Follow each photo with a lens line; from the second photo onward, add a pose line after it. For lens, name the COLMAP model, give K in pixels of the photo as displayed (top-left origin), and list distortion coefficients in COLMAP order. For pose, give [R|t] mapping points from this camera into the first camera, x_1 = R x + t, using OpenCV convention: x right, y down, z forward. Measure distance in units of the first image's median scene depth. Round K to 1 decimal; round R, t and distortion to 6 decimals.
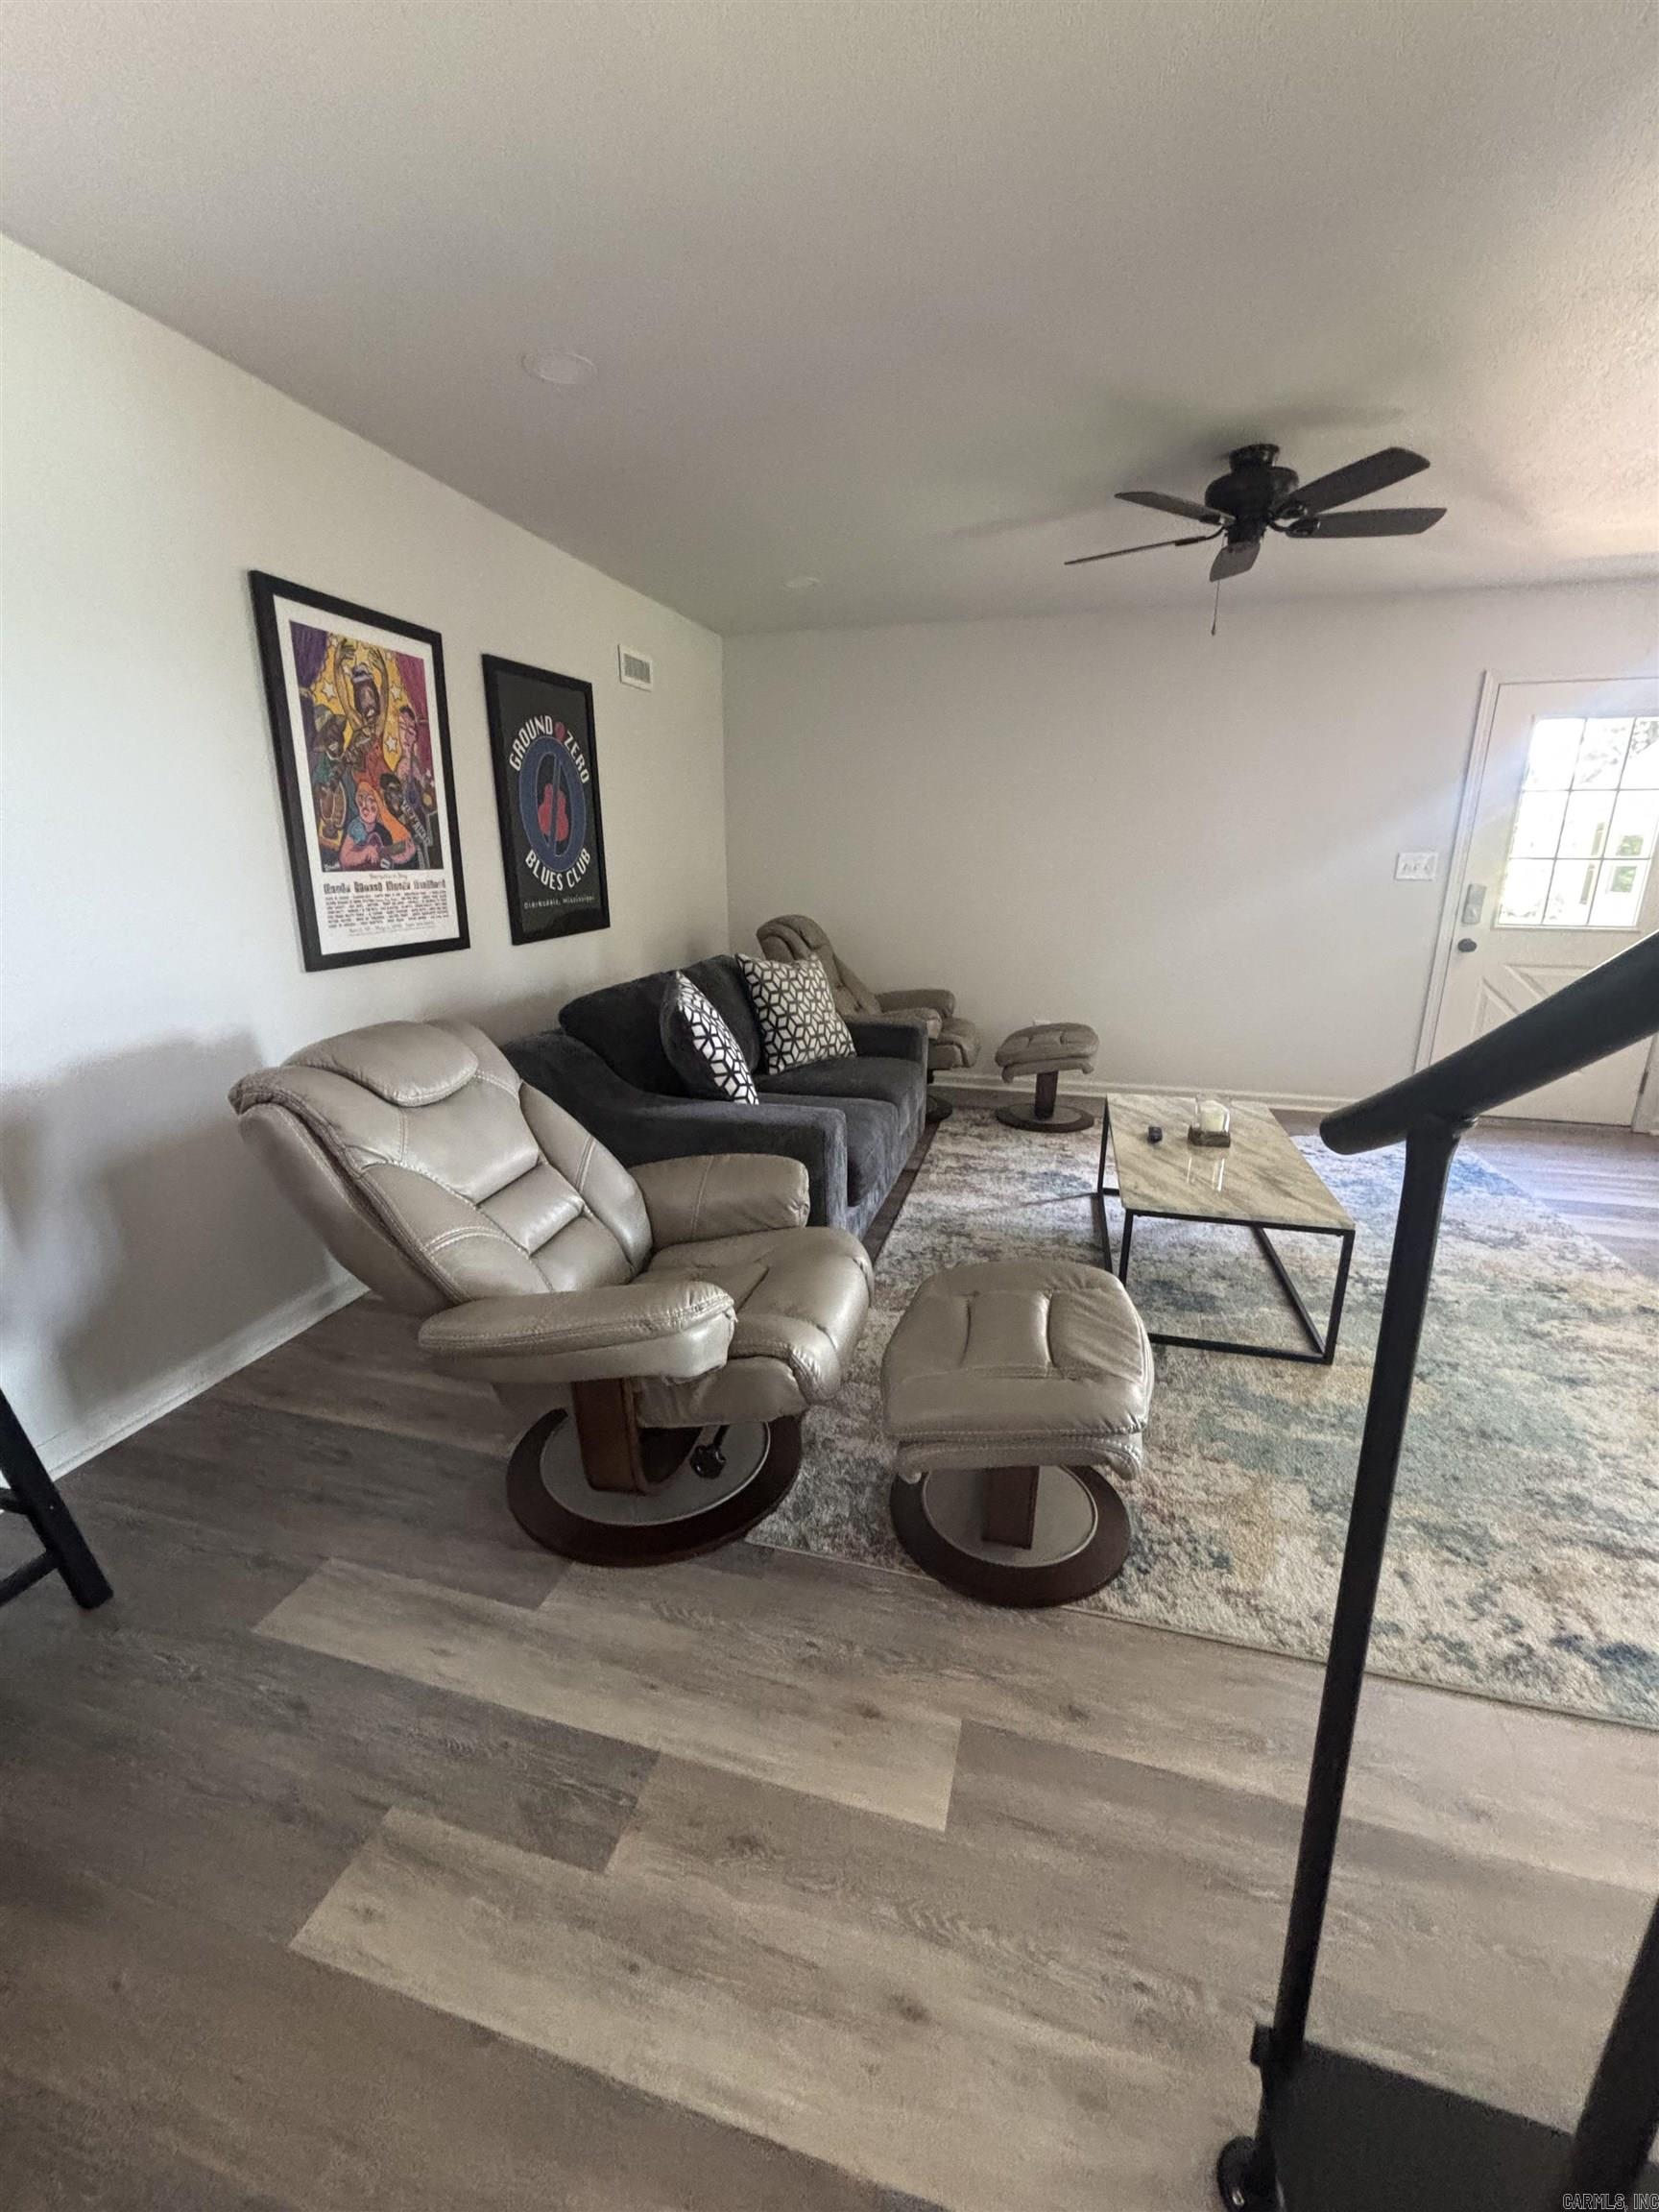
lens RADIAL K [[914.1, 0, 828.4], [0, 914.1, 1093.8], [0, 0, 1]] dist [-0.007879, 0.001126]
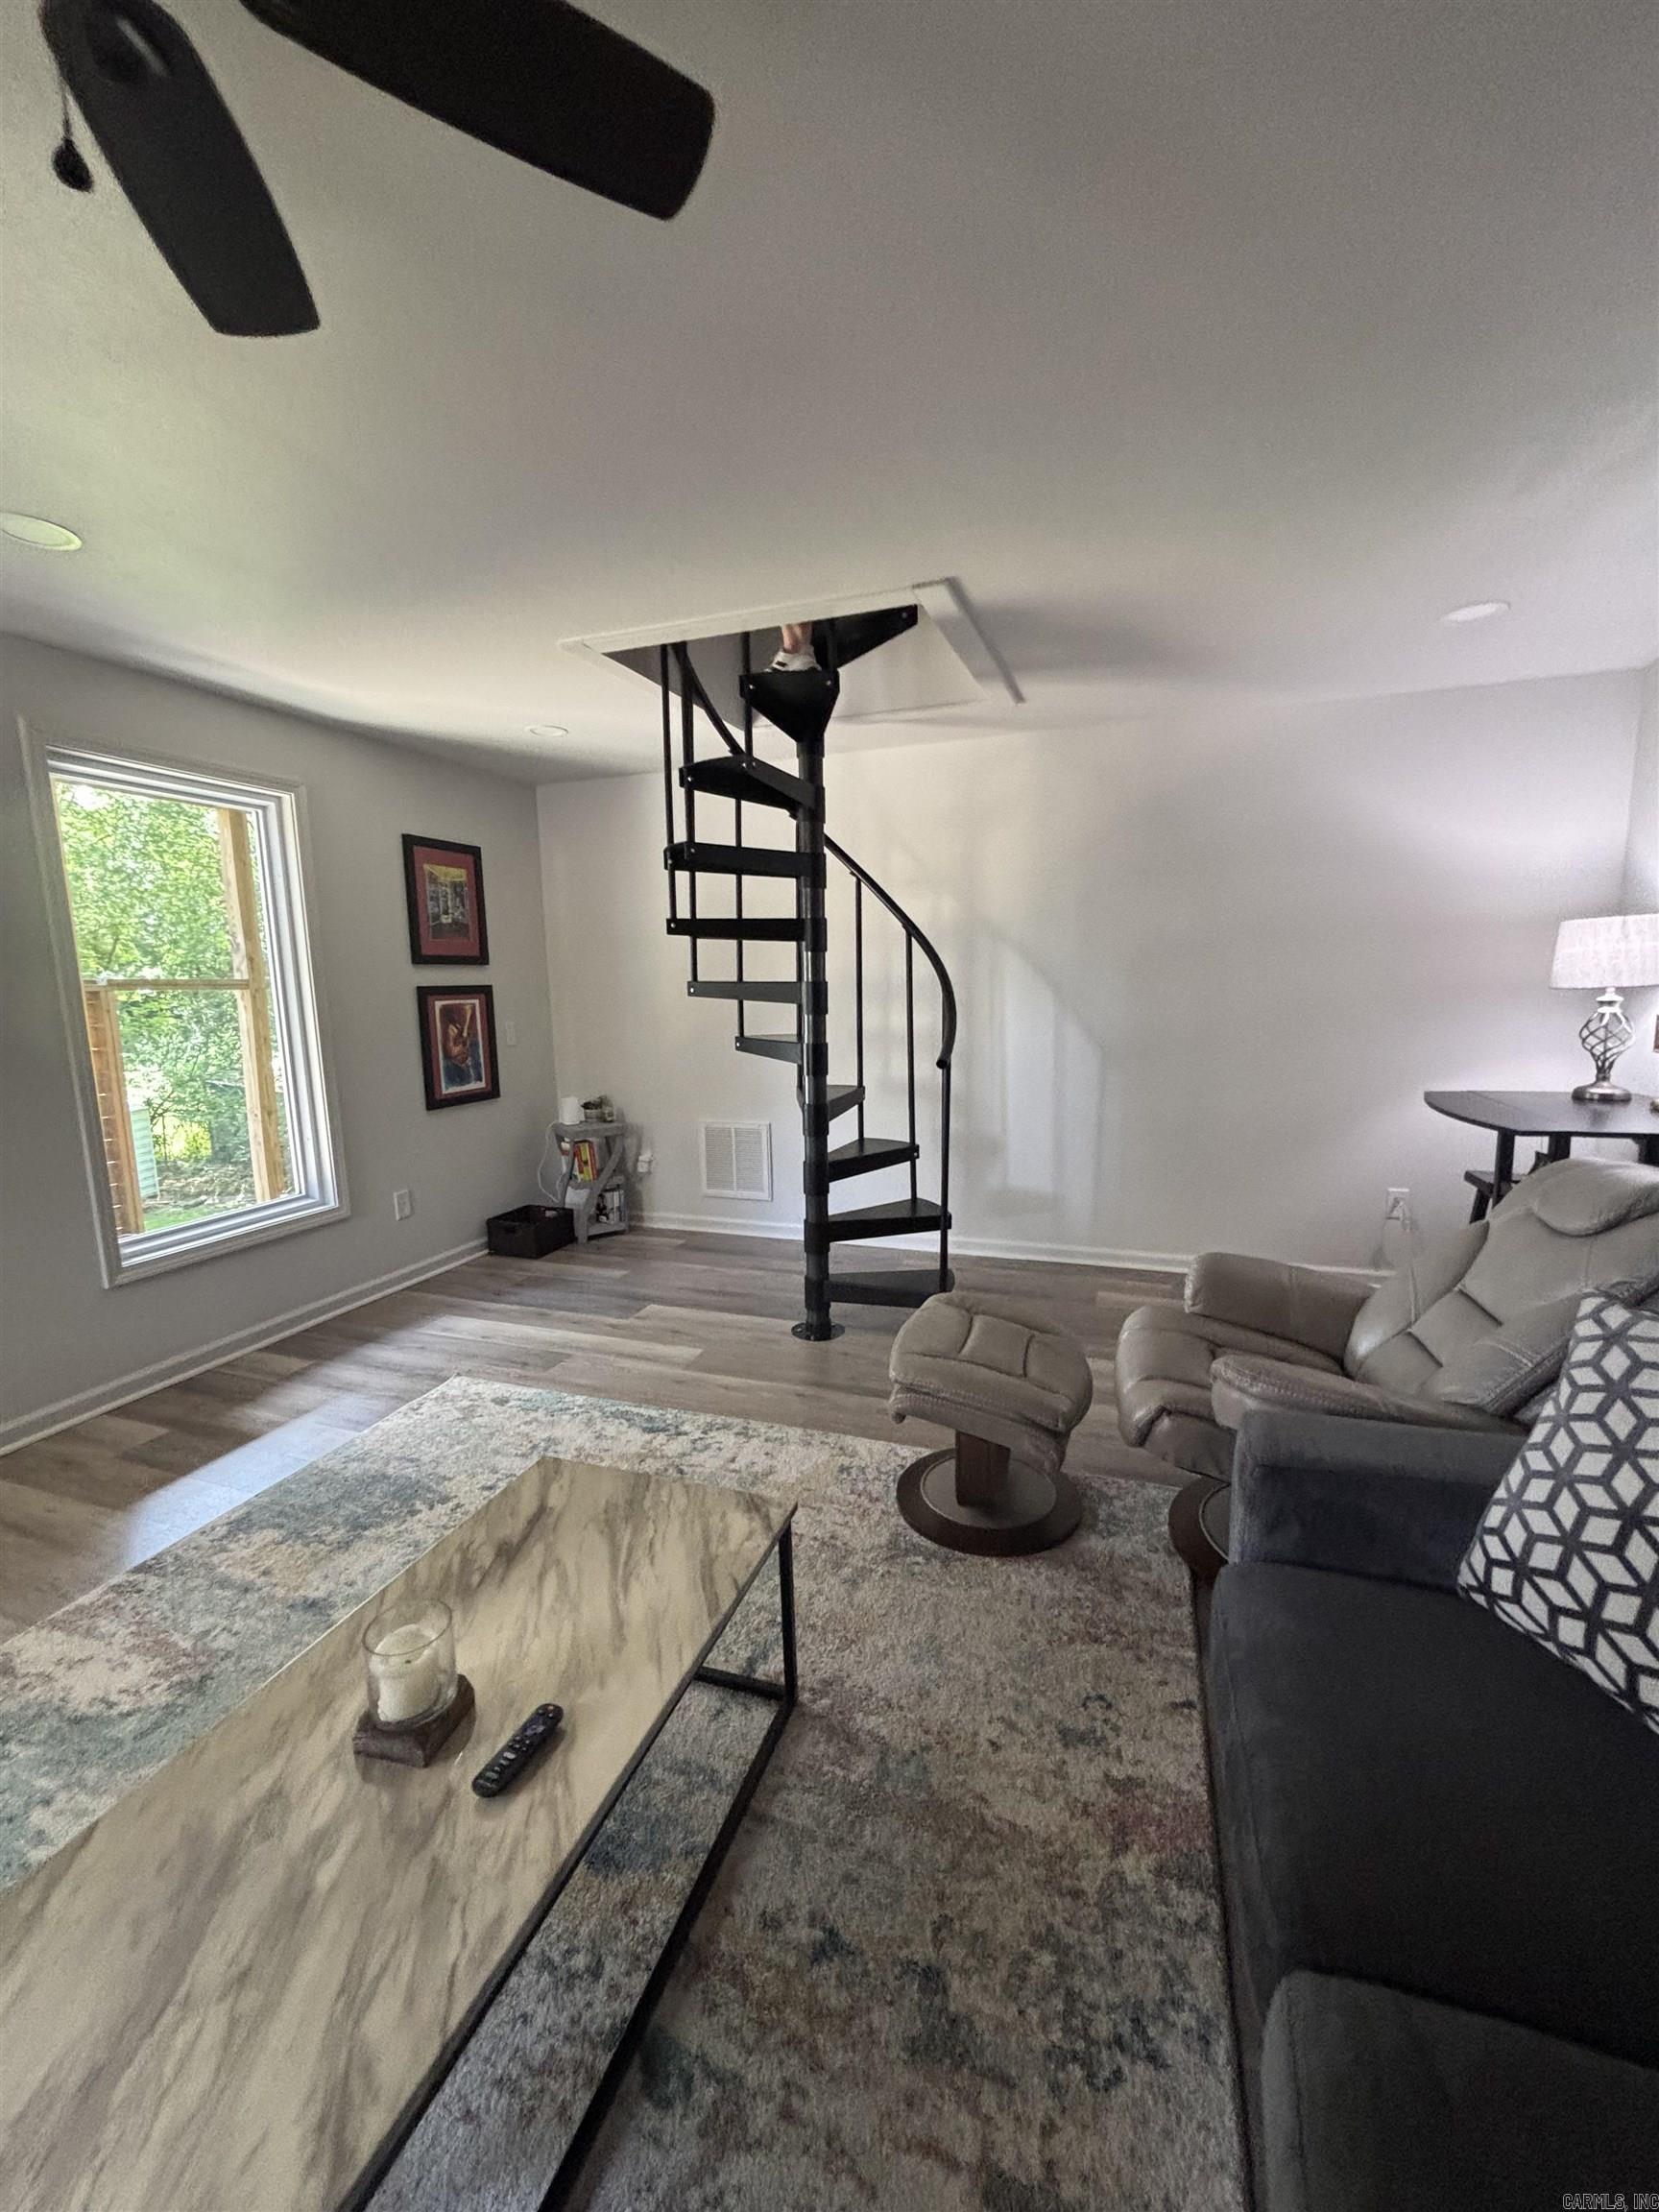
lens RADIAL K [[914.1, 0, 832.5], [0, 914.1, 1114.9], [0, 0, 1]] dist [-0.007879, 0.001126]
pose [[-0.997496, 0.004423, 0.070584, 0.215446], [0.032017, 0.918148, 0.394943, -0.377038], [-0.063060, 0.396214, -0.915990, 1.338436]]
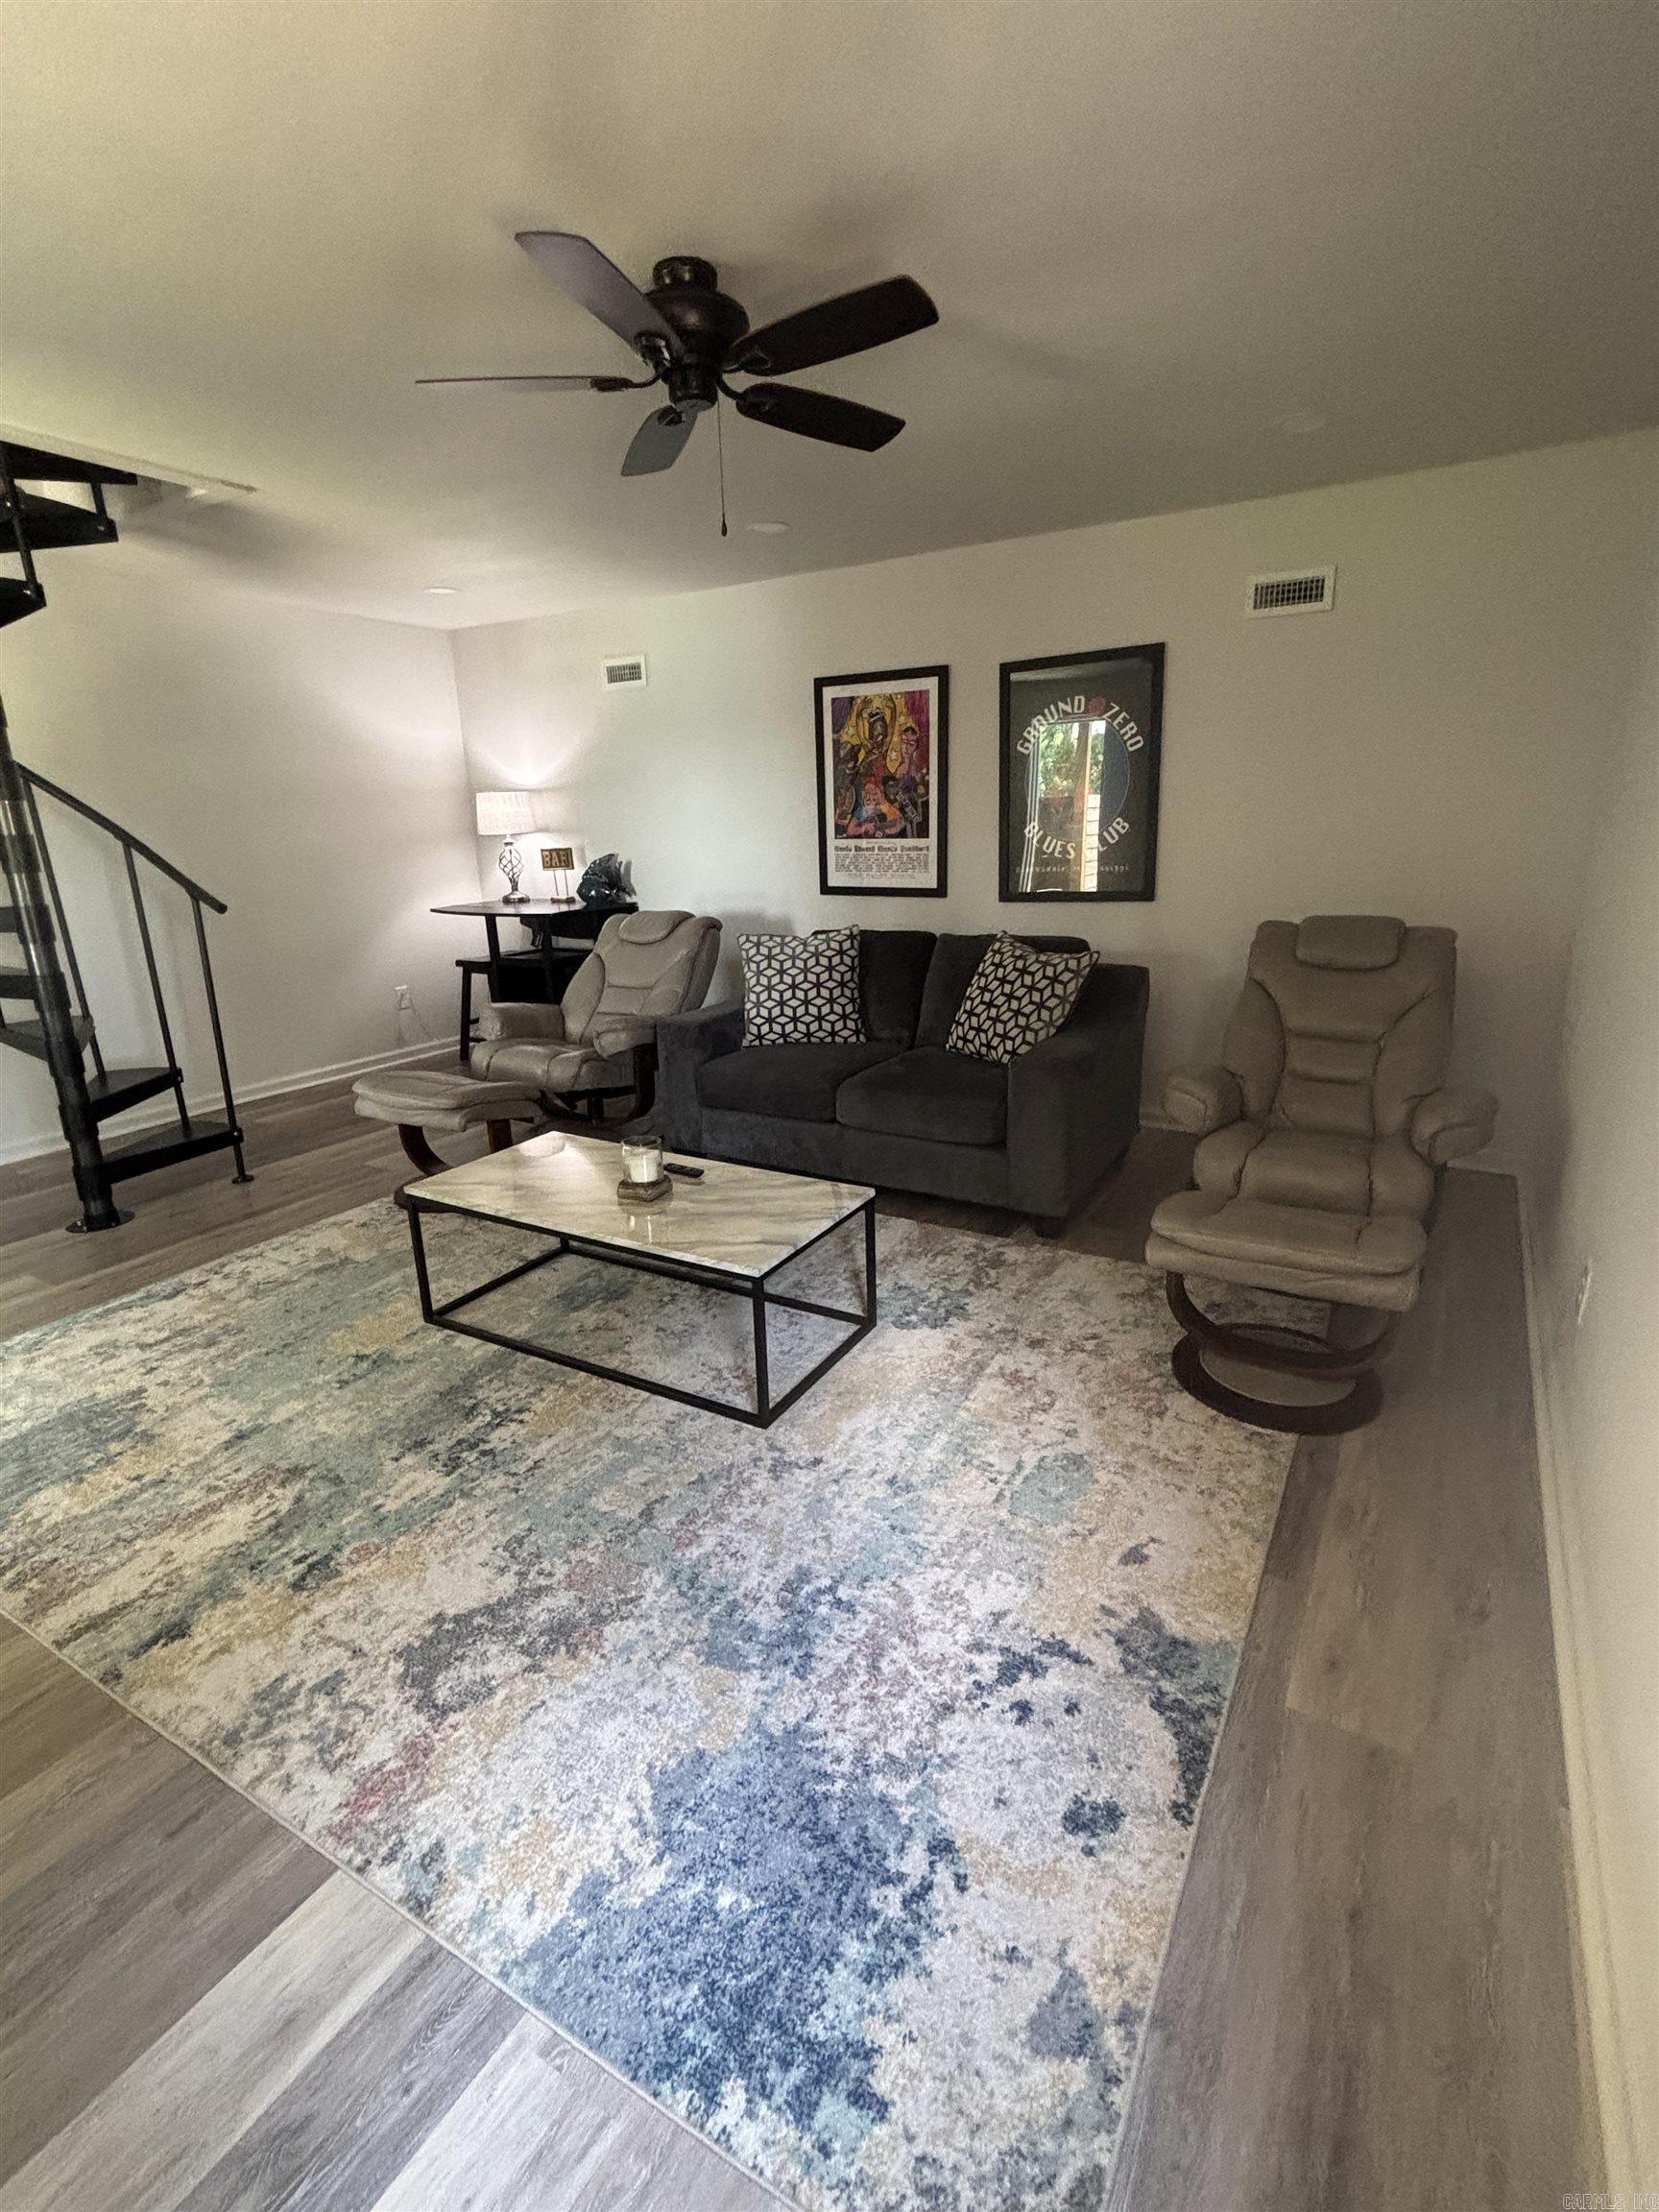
lens RADIAL K [[1010.3, 0, 851.0], [0, 1010.3, 1112.0], [0, 0, 1]] dist [-0.000265, -0.001061]
pose [[-0.257445, 0.283134, -0.923882, 1.282569], [-0.222056, 0.913186, 0.341734, -0.403657], [0.940432, 0.293131, -0.172224, 1.409426]]
